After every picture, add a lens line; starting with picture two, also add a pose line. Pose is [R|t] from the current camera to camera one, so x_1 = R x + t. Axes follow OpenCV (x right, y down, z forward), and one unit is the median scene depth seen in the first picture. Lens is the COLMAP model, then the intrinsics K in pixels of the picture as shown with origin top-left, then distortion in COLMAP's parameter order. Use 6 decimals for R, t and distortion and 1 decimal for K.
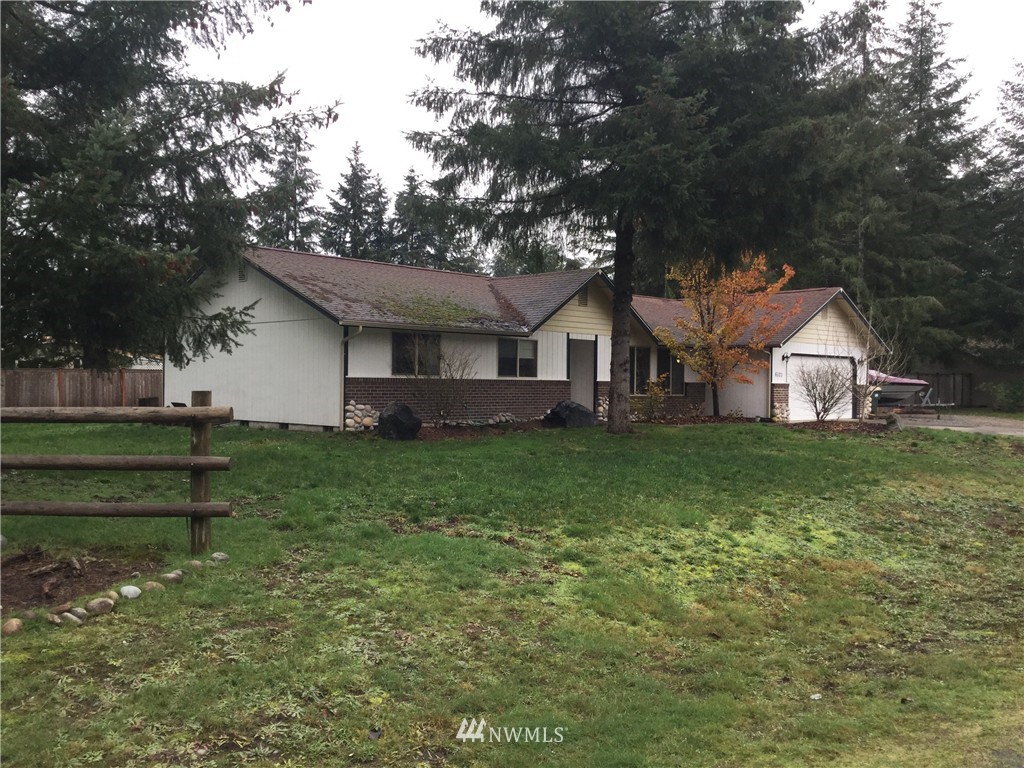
lens RADIAL K [[936.4, 0, 513.2], [0, 936.4, 391.9], [0, 0, 1]] dist [0.133236, -0.174277]
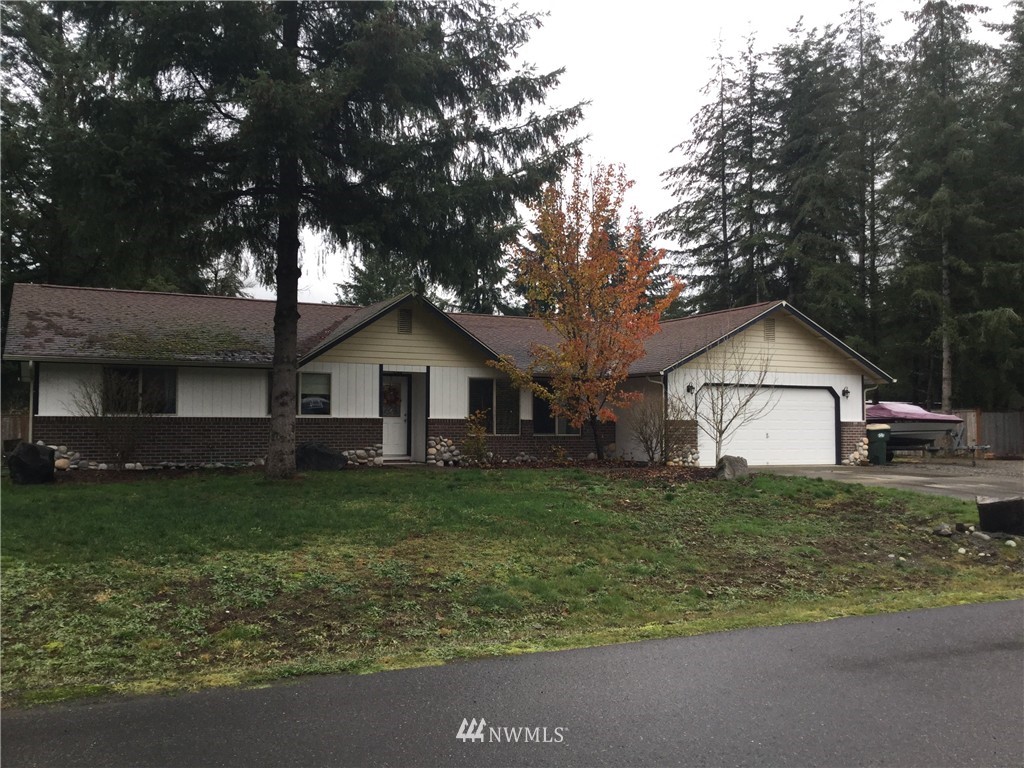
lens RADIAL K [[936.4, 0, 513.2], [0, 936.4, 391.9], [0, 0, 1]] dist [0.133236, -0.174277]
pose [[0.943779, -0.017331, -0.330123, 0.455313], [0.002318, 0.998947, -0.045817, 0.003913], [0.330569, 0.042476, 0.942825, 0.198938]]
